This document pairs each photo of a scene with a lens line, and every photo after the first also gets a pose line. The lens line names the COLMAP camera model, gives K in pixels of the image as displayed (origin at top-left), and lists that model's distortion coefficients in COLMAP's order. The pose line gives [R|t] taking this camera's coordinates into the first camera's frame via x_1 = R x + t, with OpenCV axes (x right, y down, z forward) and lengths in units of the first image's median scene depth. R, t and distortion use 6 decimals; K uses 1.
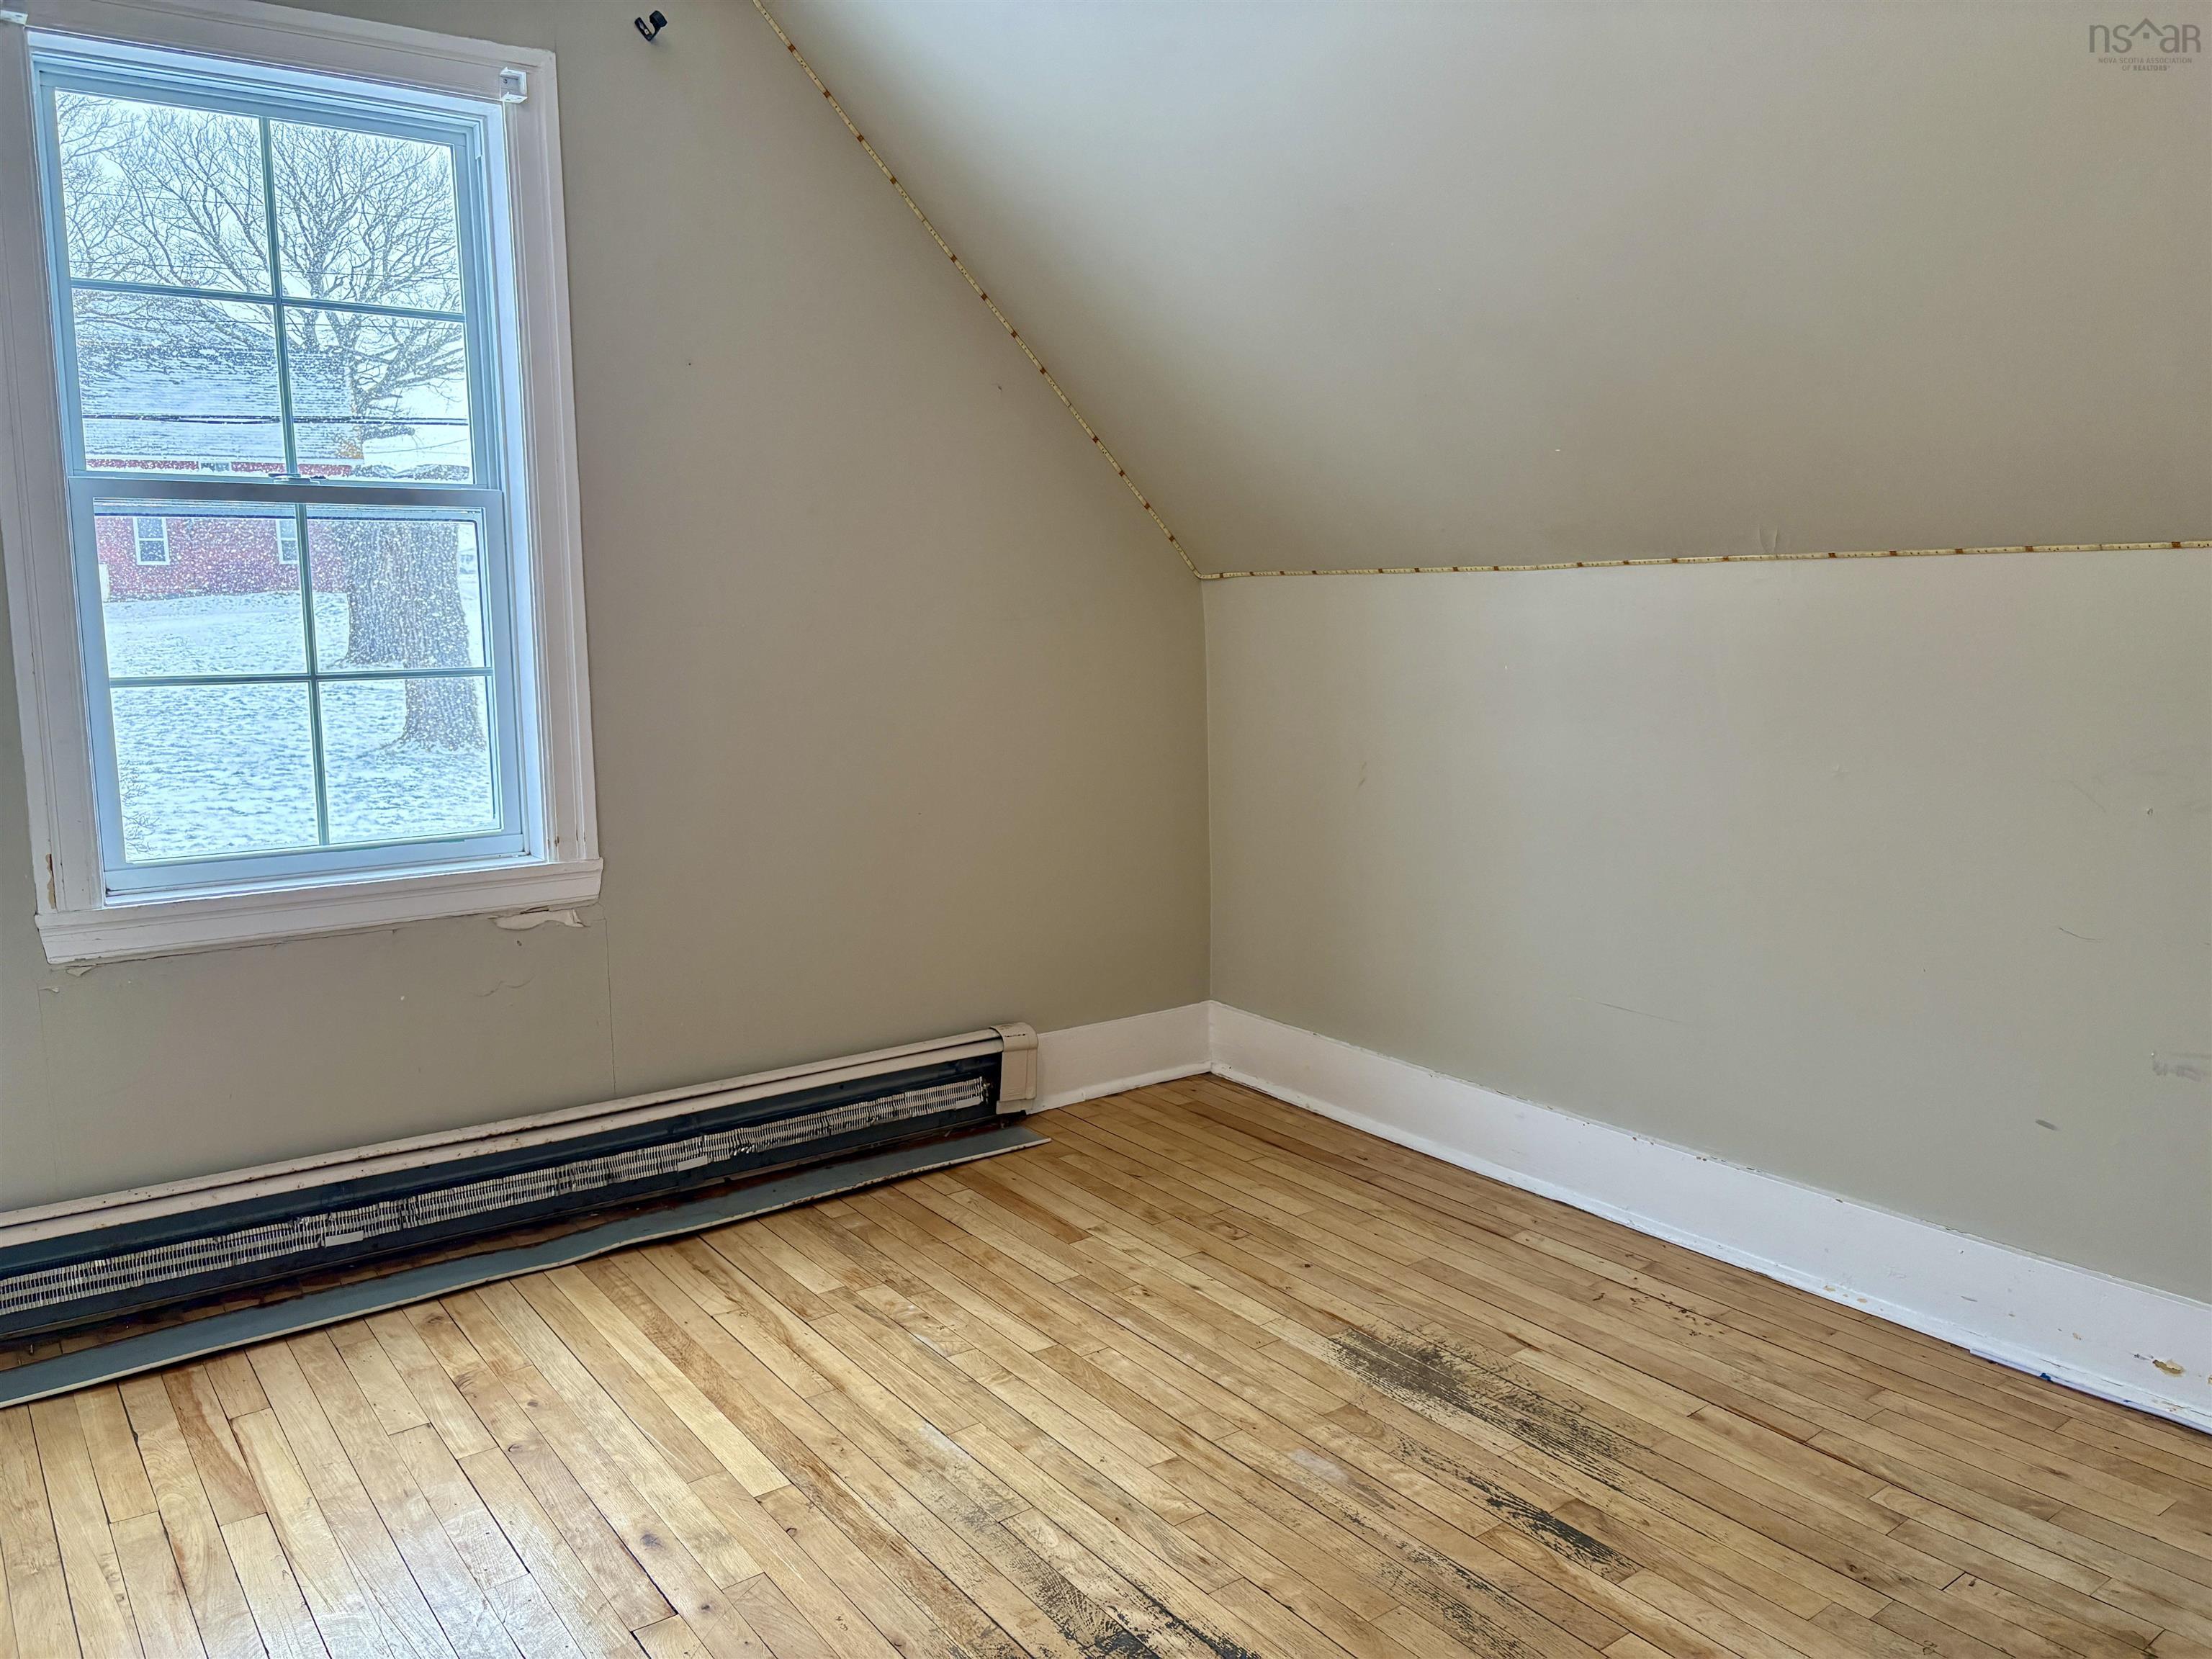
lens RADIAL K [[1668.9, 0, 1106.0], [0, 1668.9, 829.5], [0, 0, 1]] dist [0.042844, 0.000717]
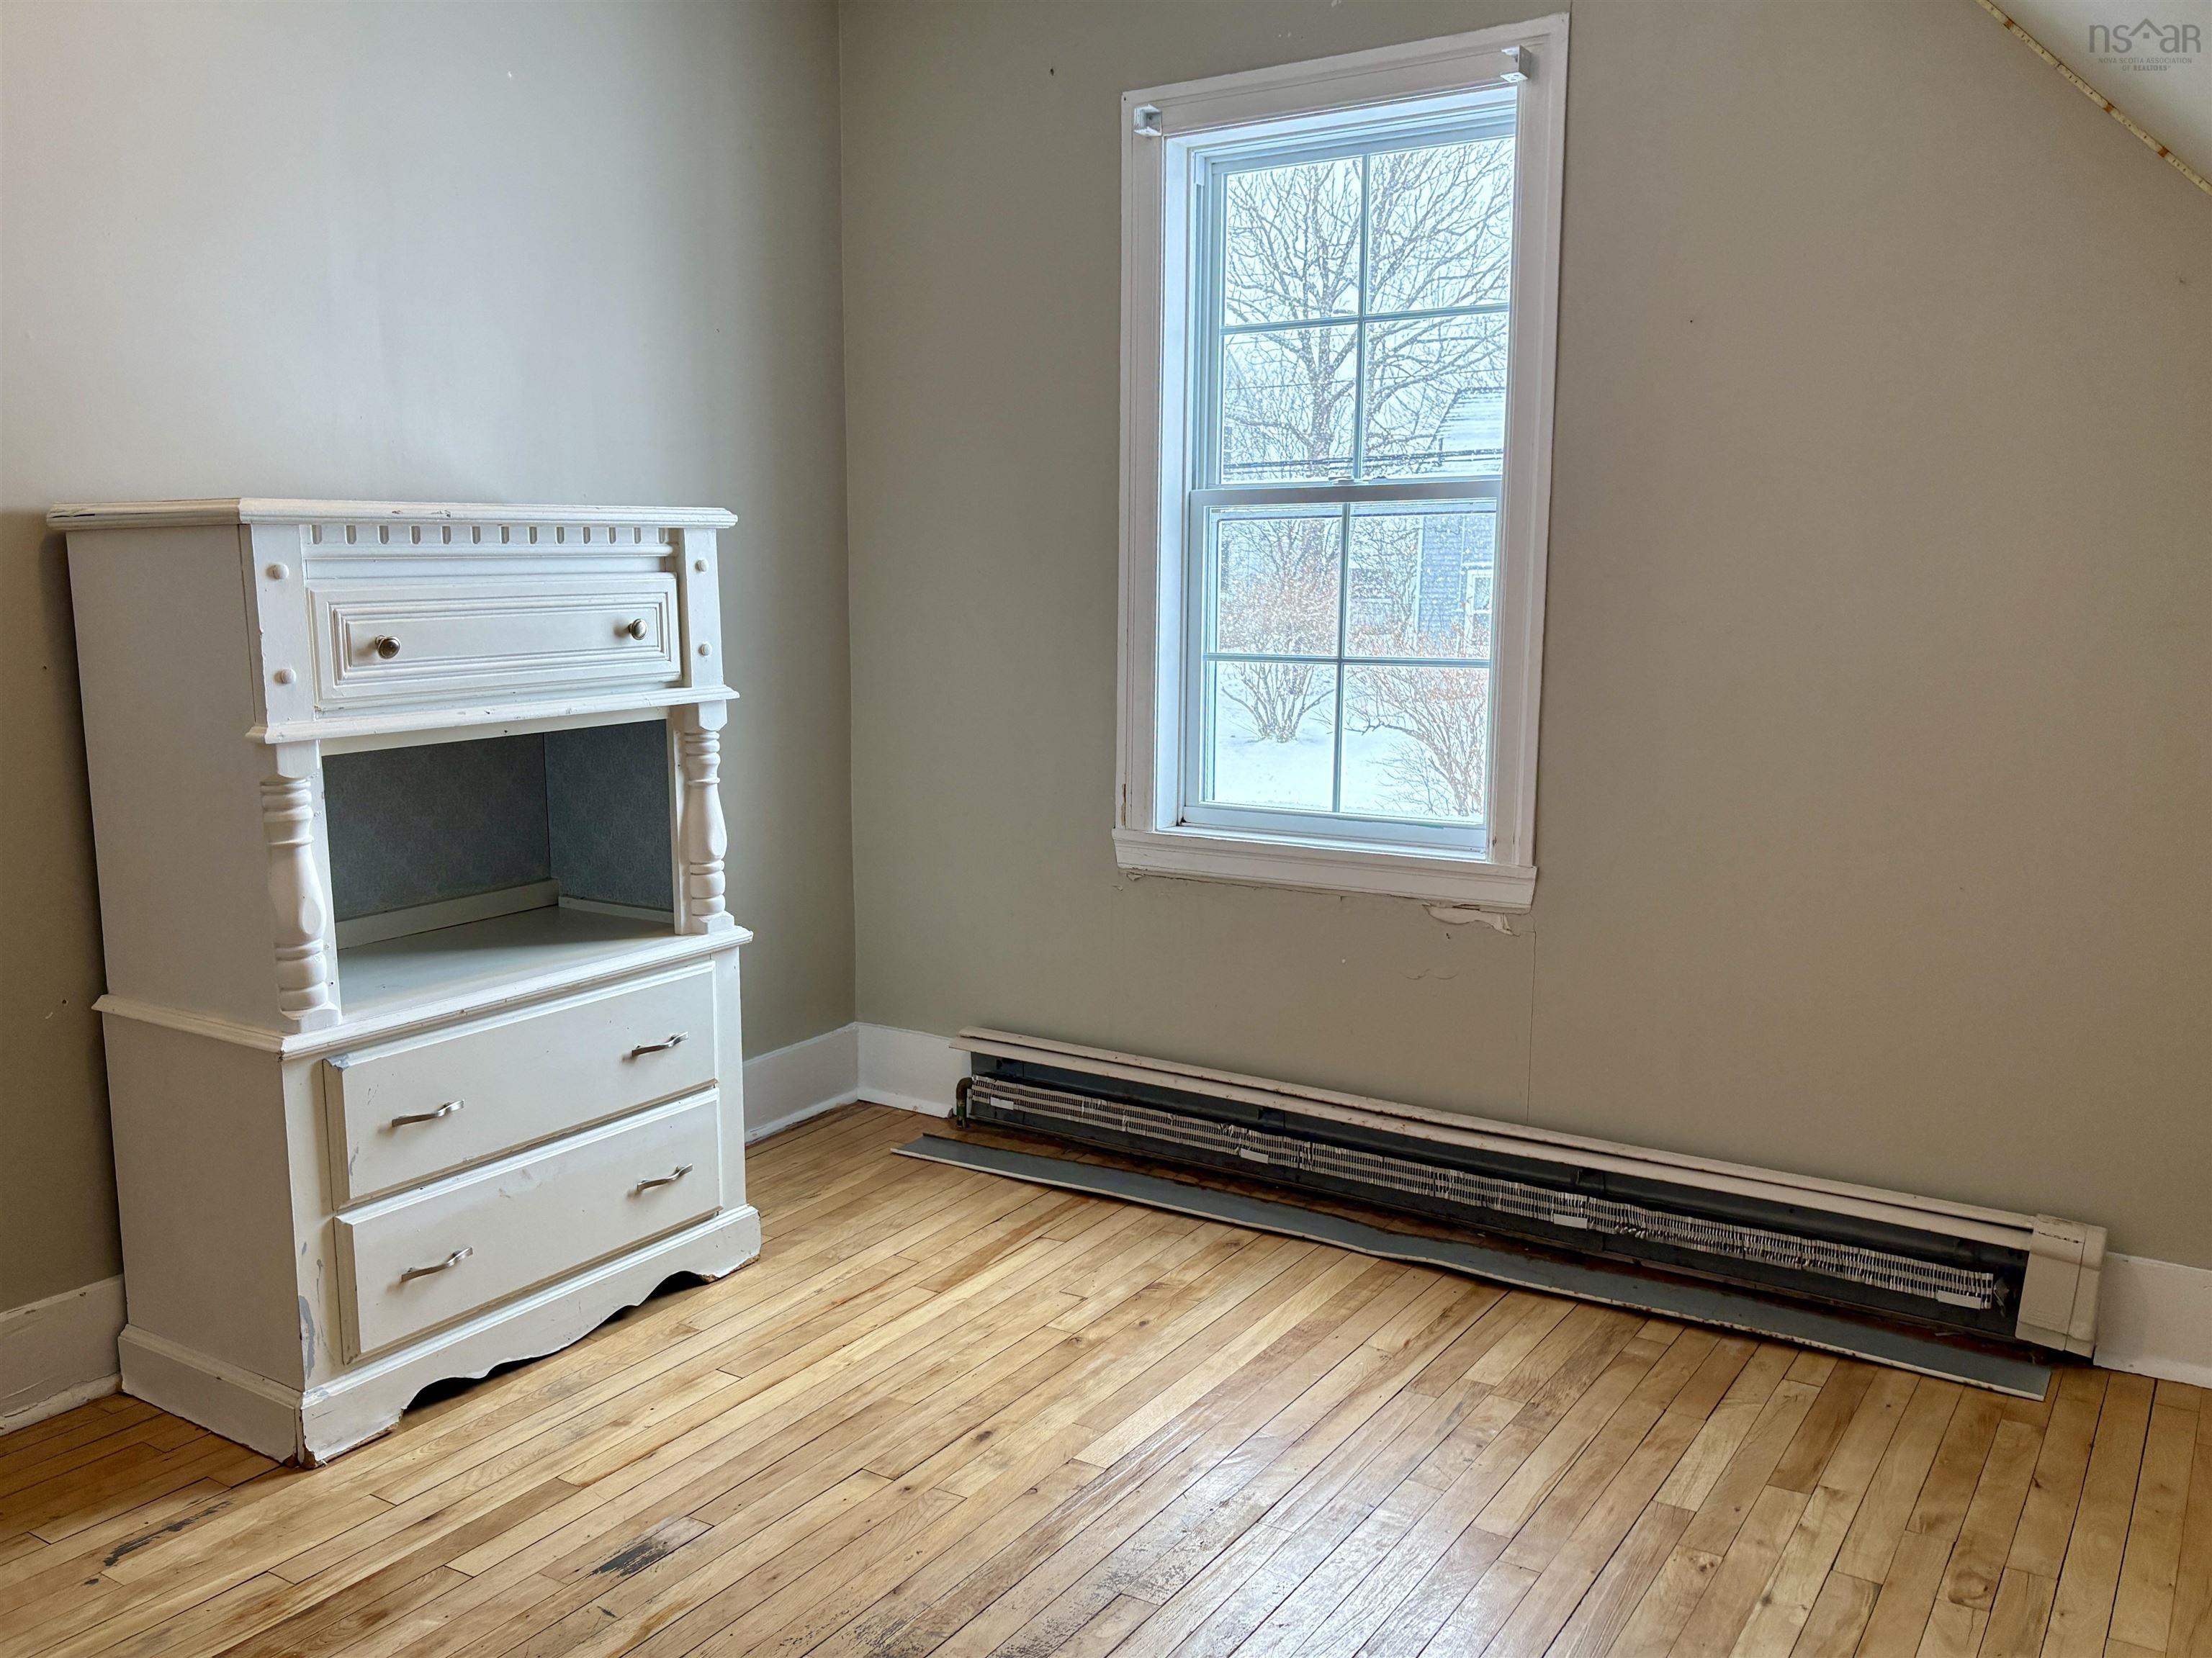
lens RADIAL K [[1836.9, 0, 1113.9], [0, 1836.9, 819.9], [0, 0, 1]] dist [0.081863, -0.052639]
pose [[0.367599, 0.131987, -0.920571, 0.587641], [-0.142229, 0.986212, 0.084603, -0.066107], [0.919044, 0.099832, 0.381303, 0.404491]]
